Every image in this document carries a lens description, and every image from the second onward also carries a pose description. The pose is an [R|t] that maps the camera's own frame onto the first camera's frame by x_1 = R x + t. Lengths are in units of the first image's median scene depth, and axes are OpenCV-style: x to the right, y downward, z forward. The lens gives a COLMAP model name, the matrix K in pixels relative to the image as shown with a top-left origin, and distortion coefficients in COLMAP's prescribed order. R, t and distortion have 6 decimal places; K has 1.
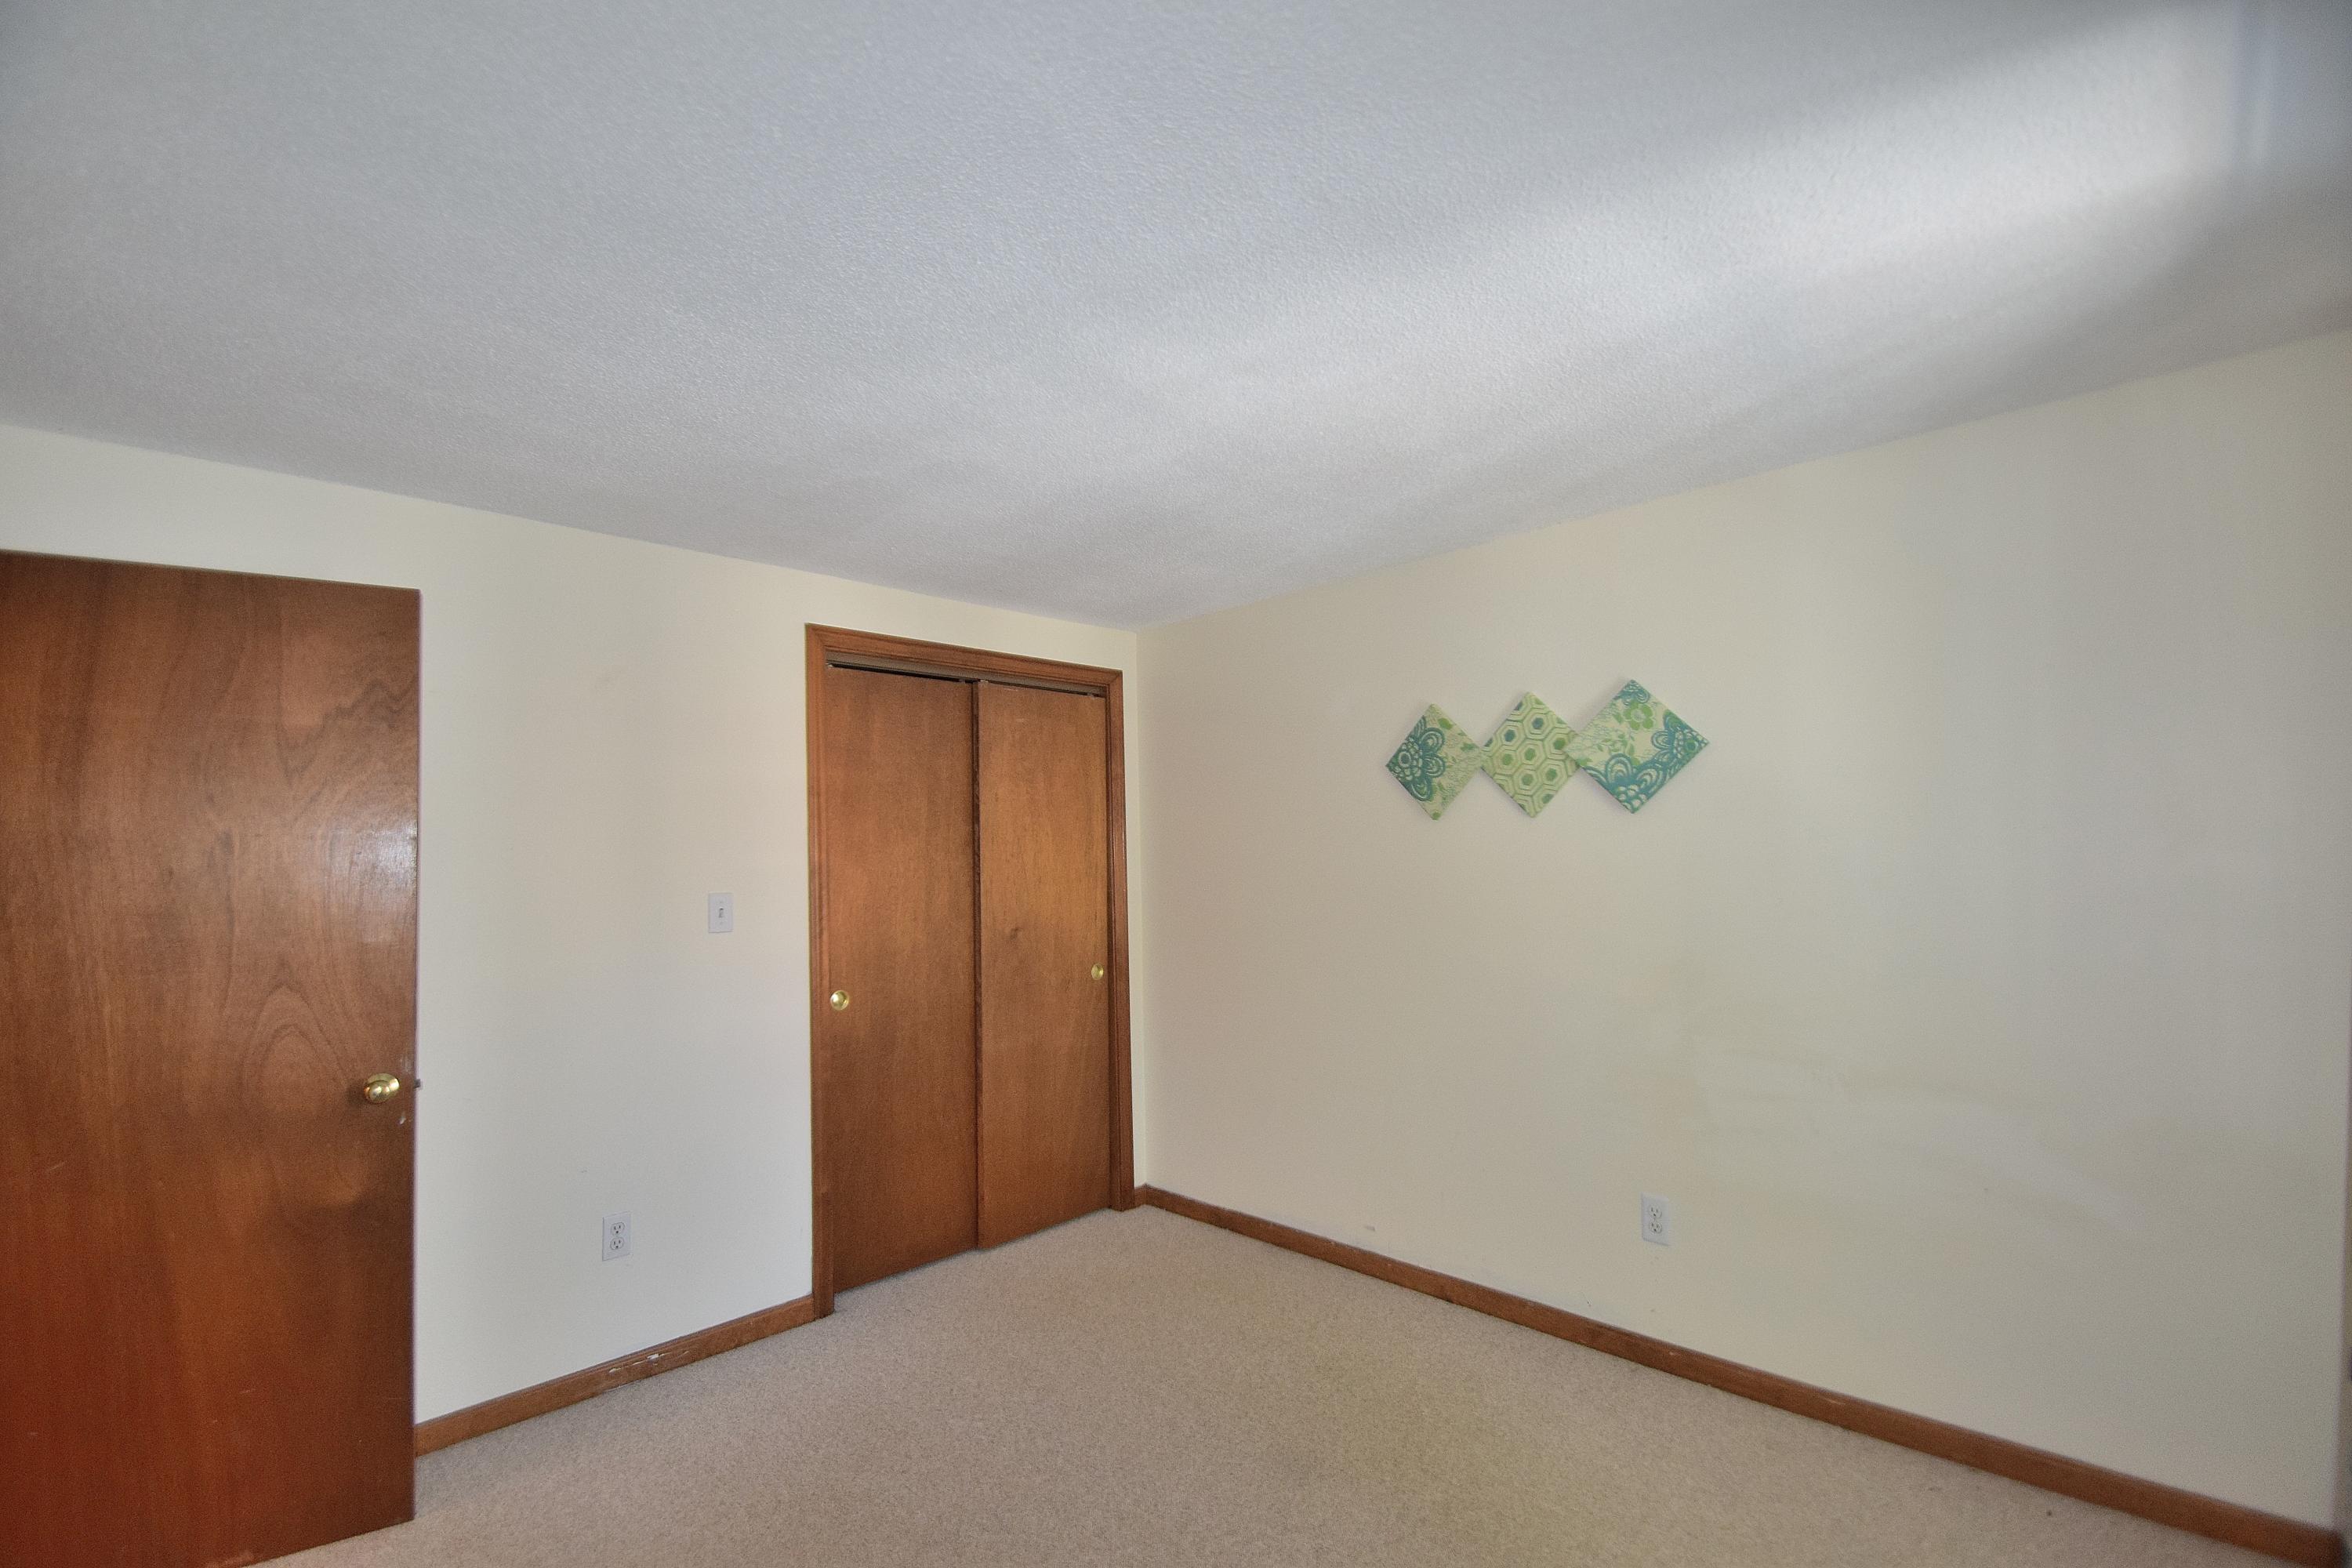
lens RADIAL K [[1029.3, 0, 1138.8], [0, 1029.3, 818.9], [0, 0, 1]] dist [0.014620, -0.016312]
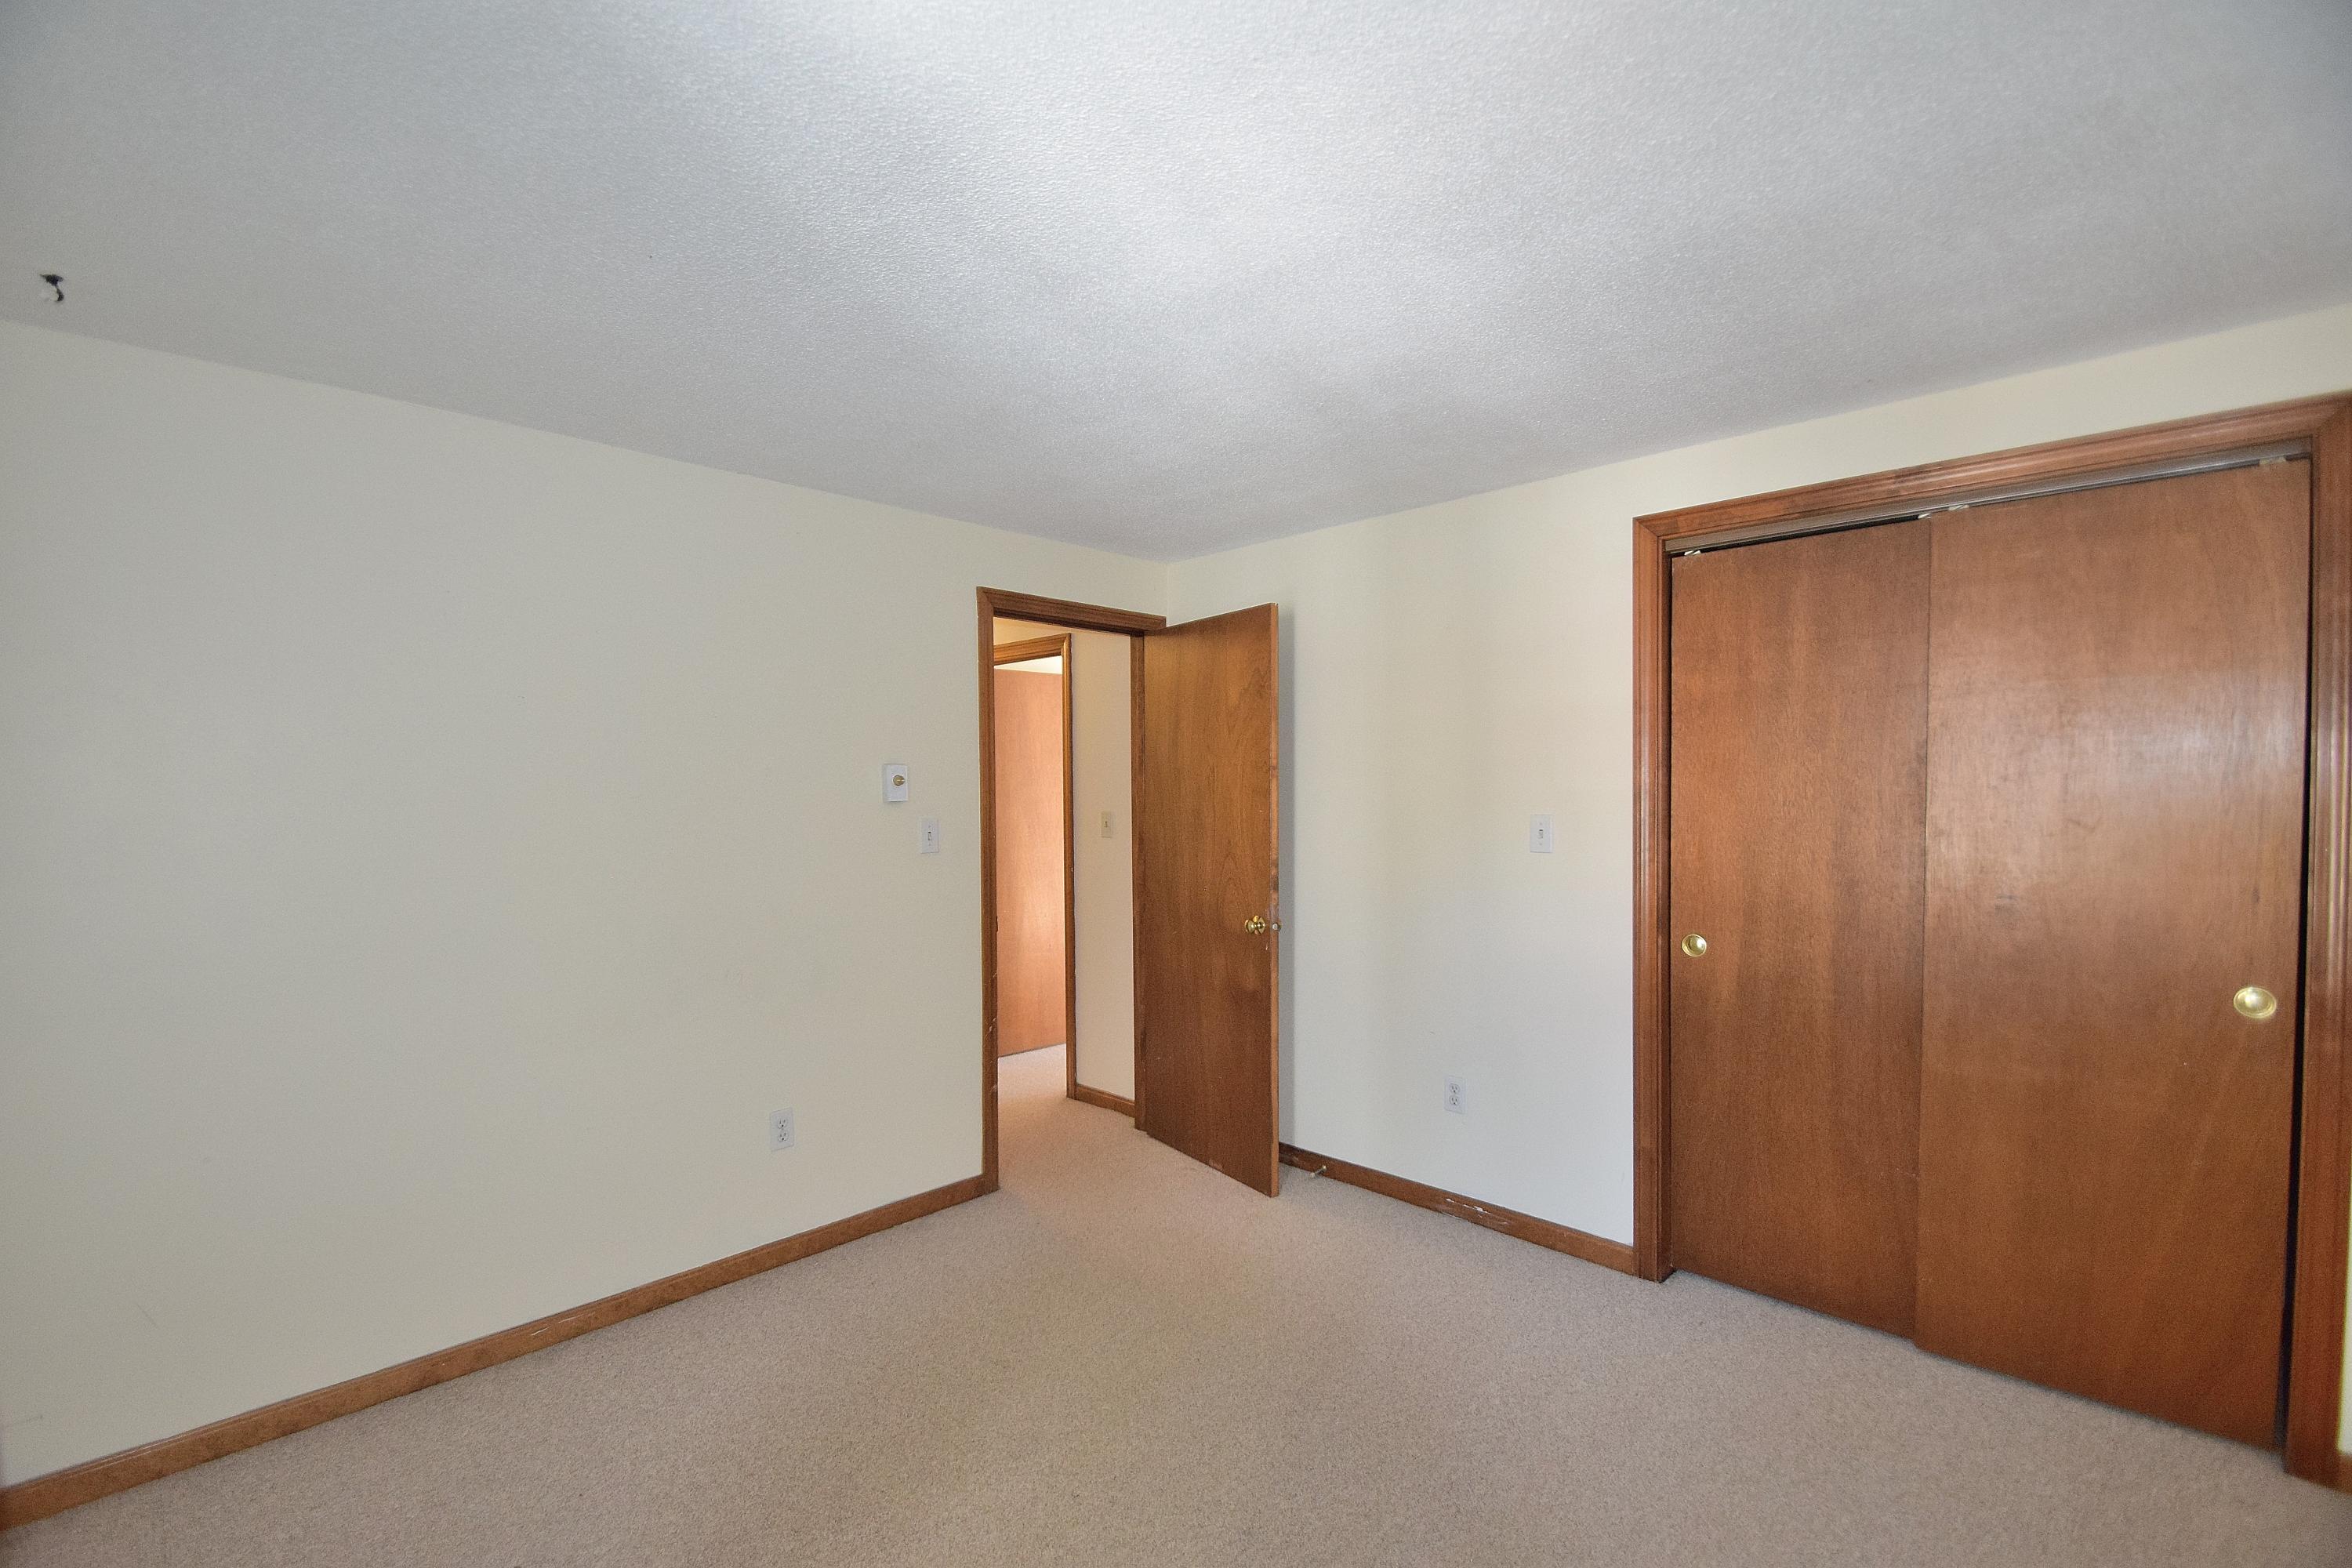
lens RADIAL K [[1029.3, 0, 1138.8], [0, 1029.3, 818.9], [0, 0, 1]] dist [0.014620, -0.016312]
pose [[-0.002865, 0.038235, -0.999265, 0.607356], [0.040366, 0.998459, 0.038088, 0.020844], [0.999181, -0.040228, -0.004404, 0.580512]]
